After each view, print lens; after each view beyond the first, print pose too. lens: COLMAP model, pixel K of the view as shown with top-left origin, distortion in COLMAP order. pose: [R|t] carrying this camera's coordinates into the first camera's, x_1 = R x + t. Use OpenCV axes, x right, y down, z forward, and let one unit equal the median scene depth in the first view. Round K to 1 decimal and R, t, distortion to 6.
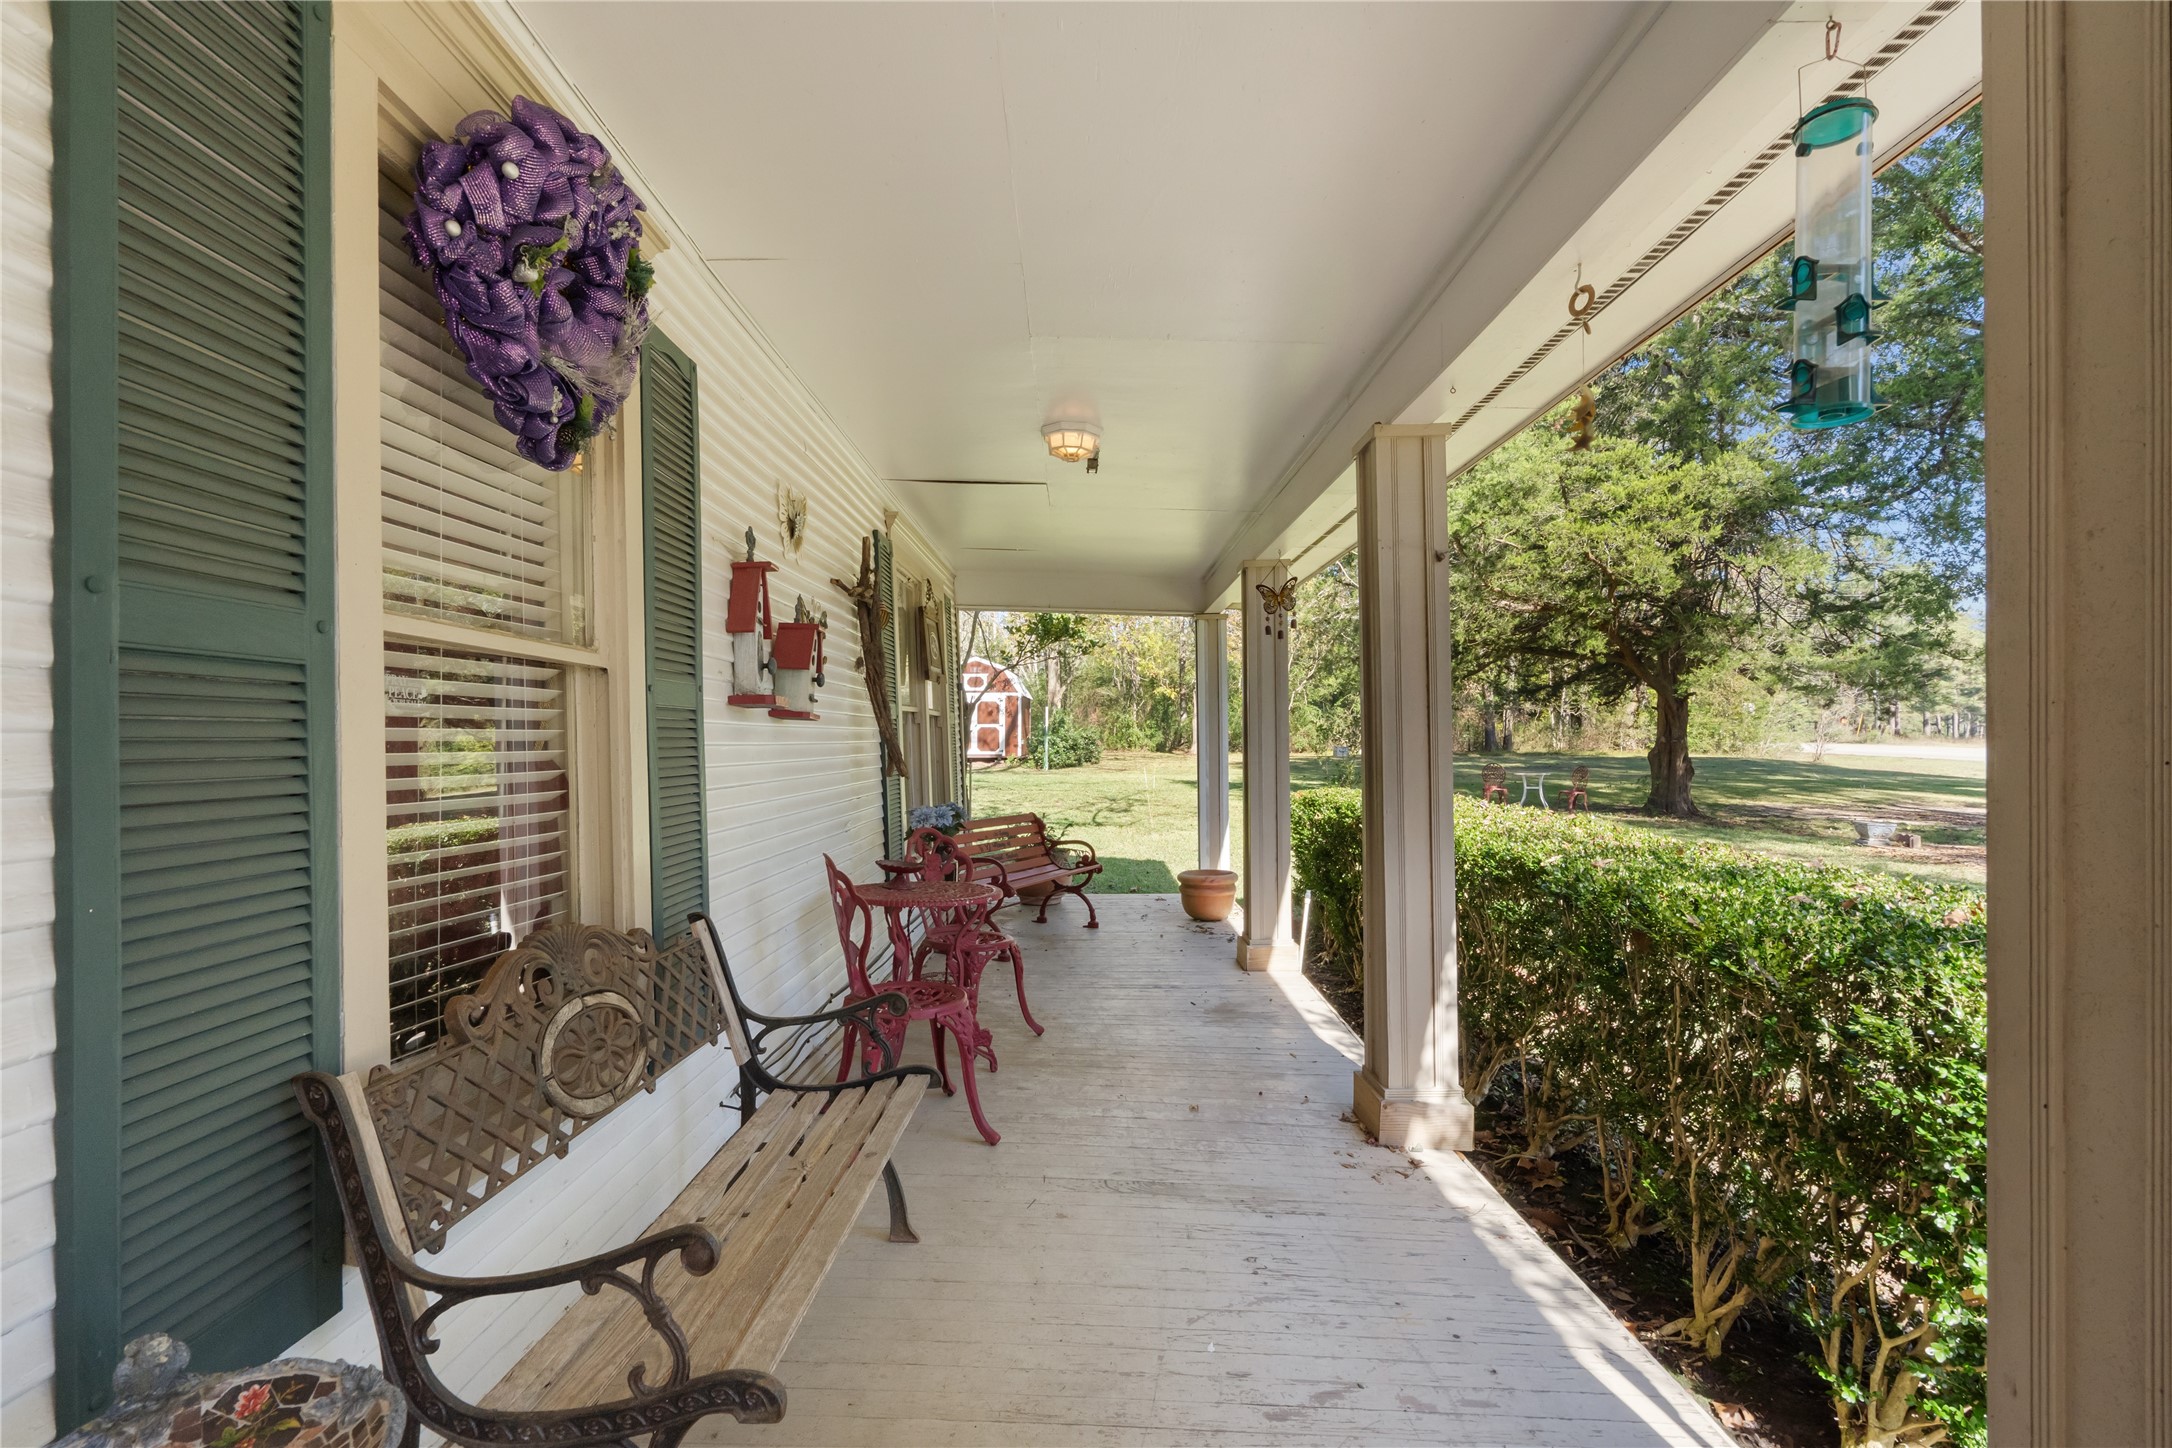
lens RADIAL K [[1003.6, 0, 1082.8], [0, 1003.6, 735.7], [0, 0, 1]] dist [-0.006421, 0.001459]
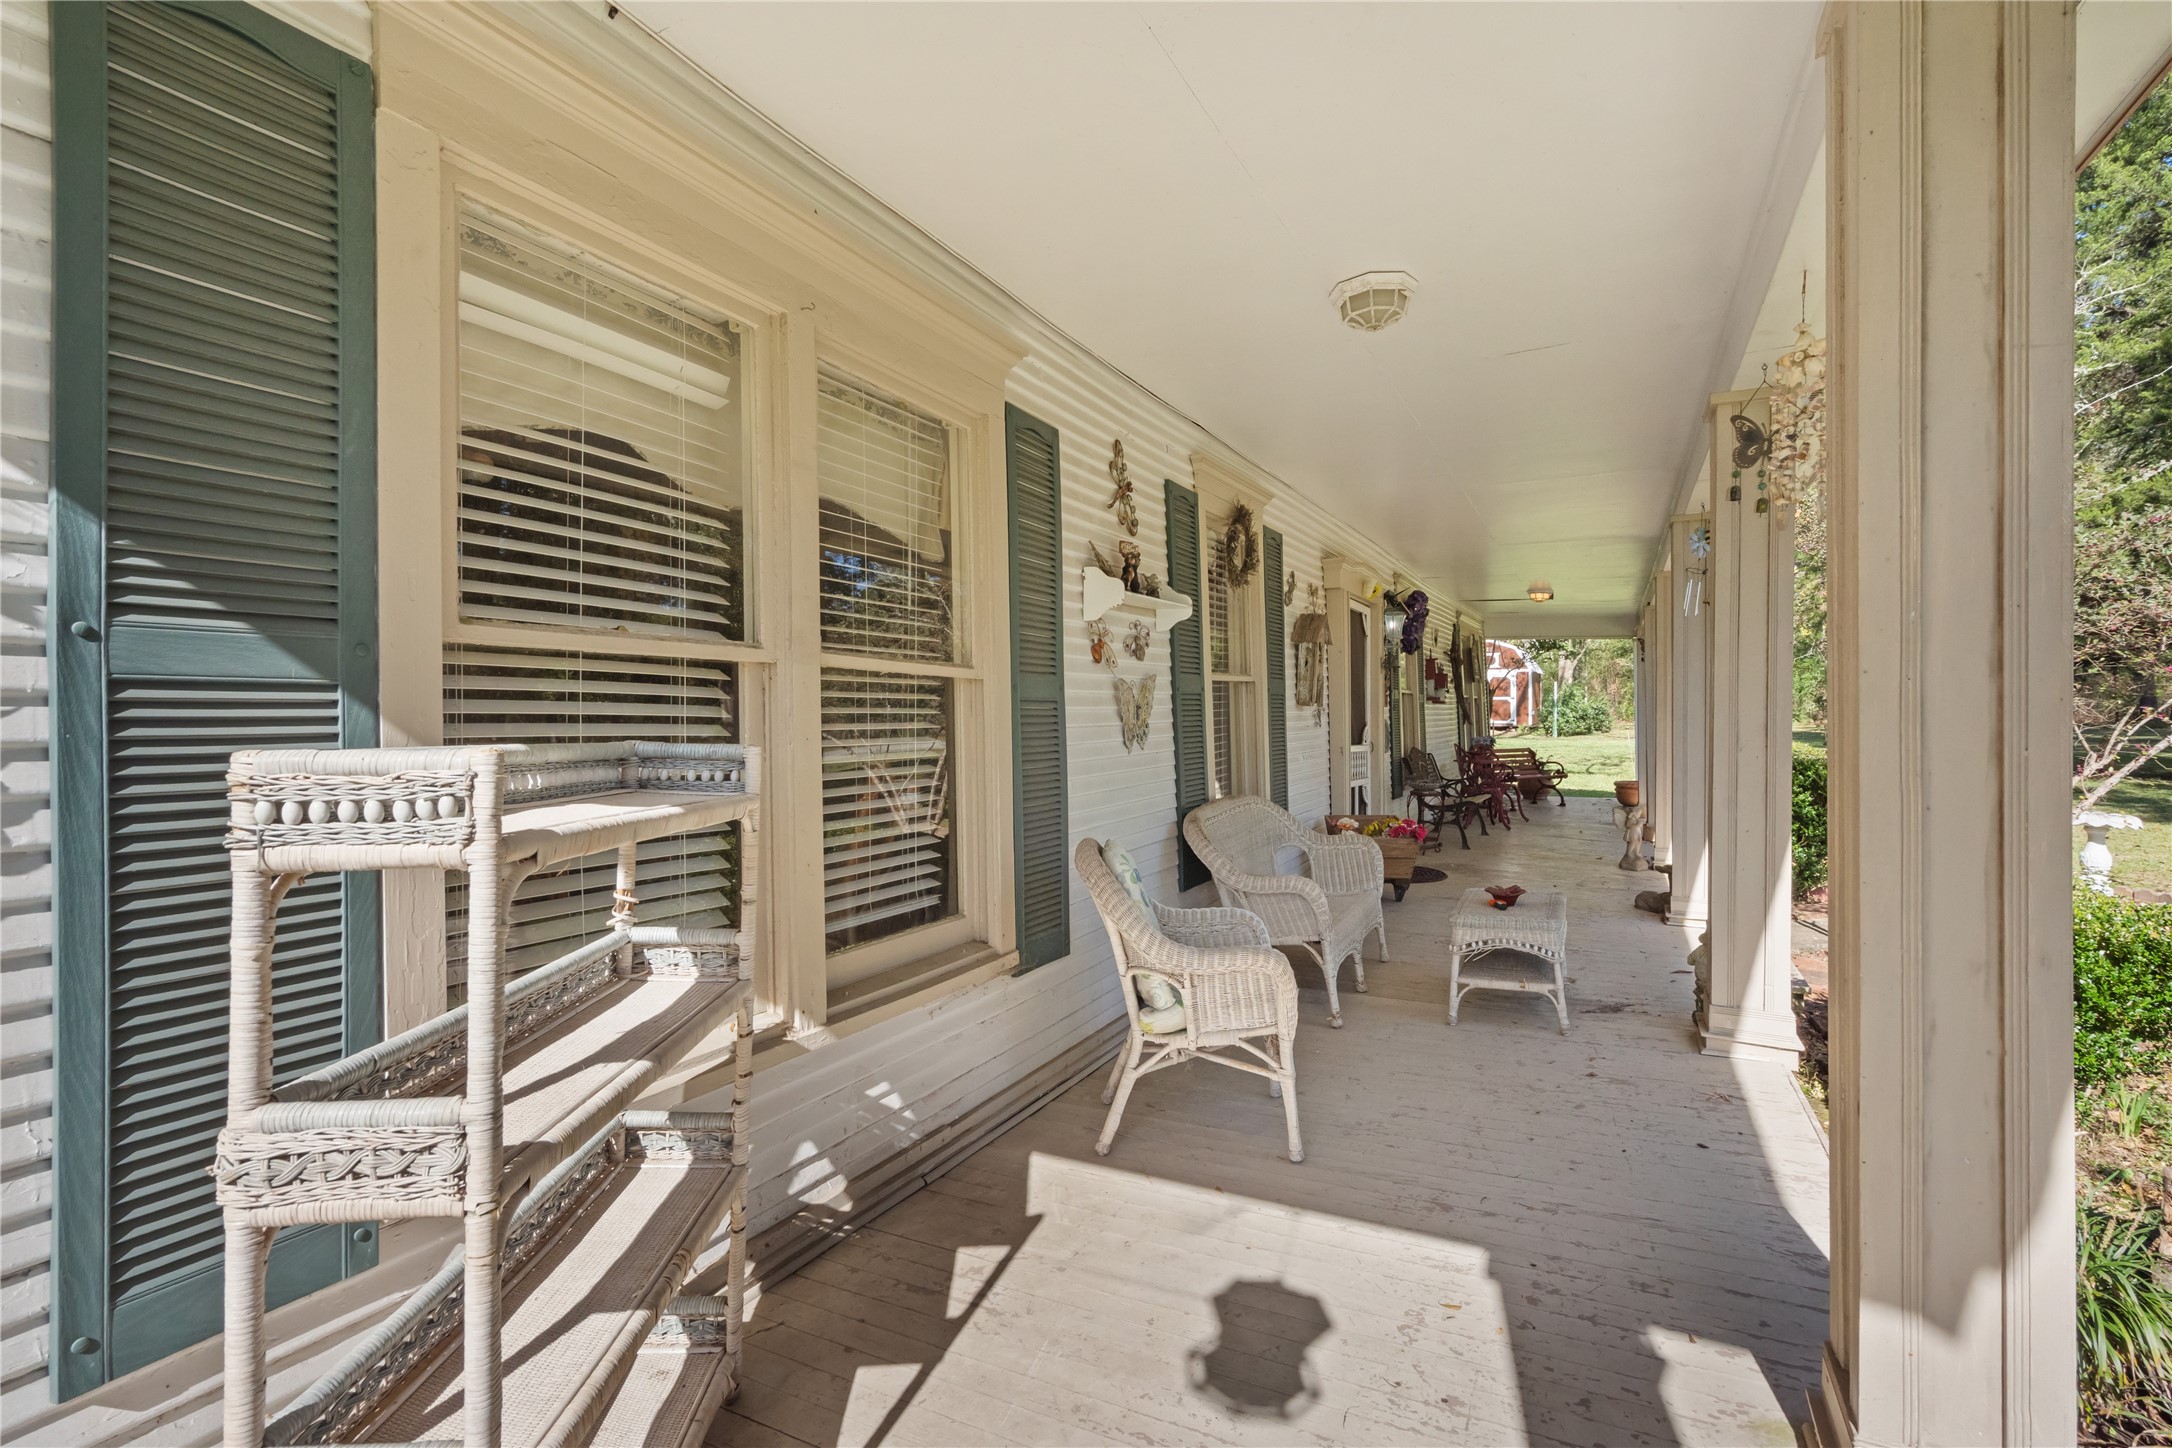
lens RADIAL K [[1003.6, 0, 1075.1], [0, 1003.6, 714.6], [0, 0, 1]] dist [-0.006421, 0.001459]
pose [[0.881100, 0.001520, -0.472927, 0.020152], [0.002508, 0.999966, 0.007886, -0.001535], [0.472923, -0.008135, 0.881066, -0.246999]]
